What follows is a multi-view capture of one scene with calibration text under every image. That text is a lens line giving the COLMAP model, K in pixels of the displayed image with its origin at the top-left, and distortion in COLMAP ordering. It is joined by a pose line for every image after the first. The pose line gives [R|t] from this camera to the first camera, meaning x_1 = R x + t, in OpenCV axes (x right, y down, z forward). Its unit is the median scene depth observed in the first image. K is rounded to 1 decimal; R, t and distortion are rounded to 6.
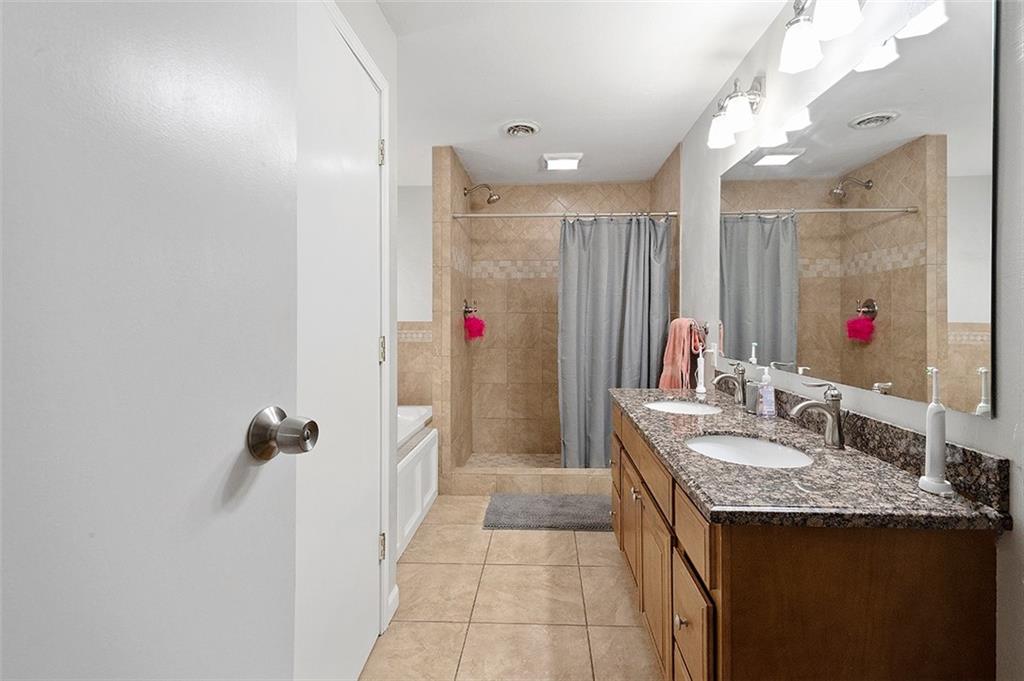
lens RADIAL K [[461.0, 0, 515.0], [0, 461.0, 333.7], [0, 0, 1]] dist [0.010273, -0.000869]
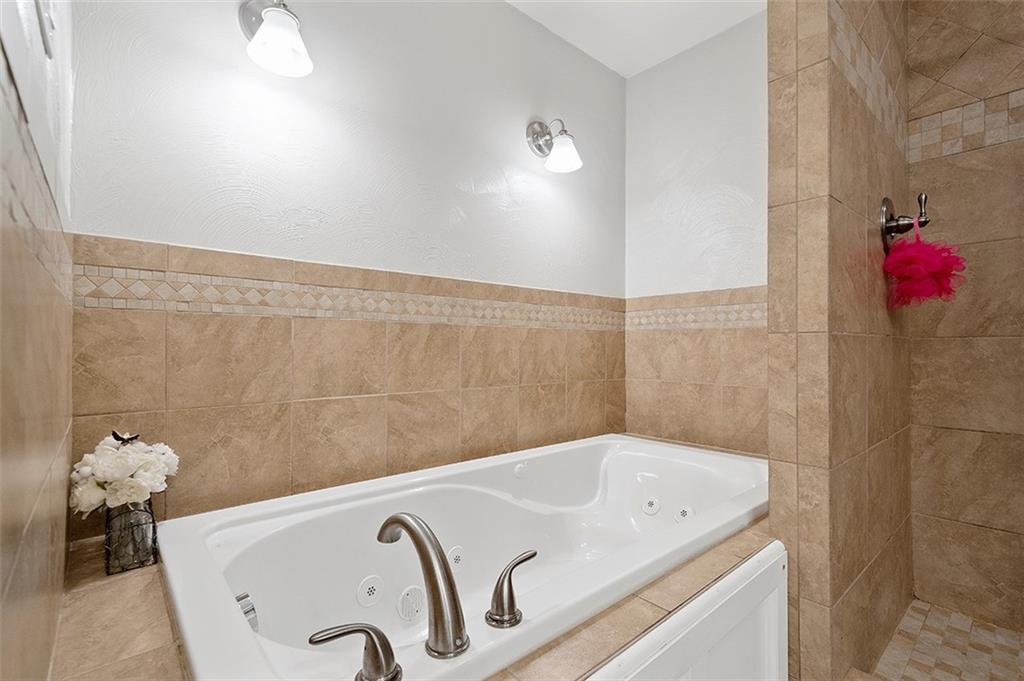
lens RADIAL K [[461.0, 0, 521.3], [0, 461.0, 345.1], [0, 0, 1]] dist [0.010273, -0.000869]
pose [[0.710159, -0.007099, -0.704005, -0.052944], [-0.014350, 0.999595, -0.024555, 0.057824], [0.703895, 0.027540, 0.709770, 0.514683]]
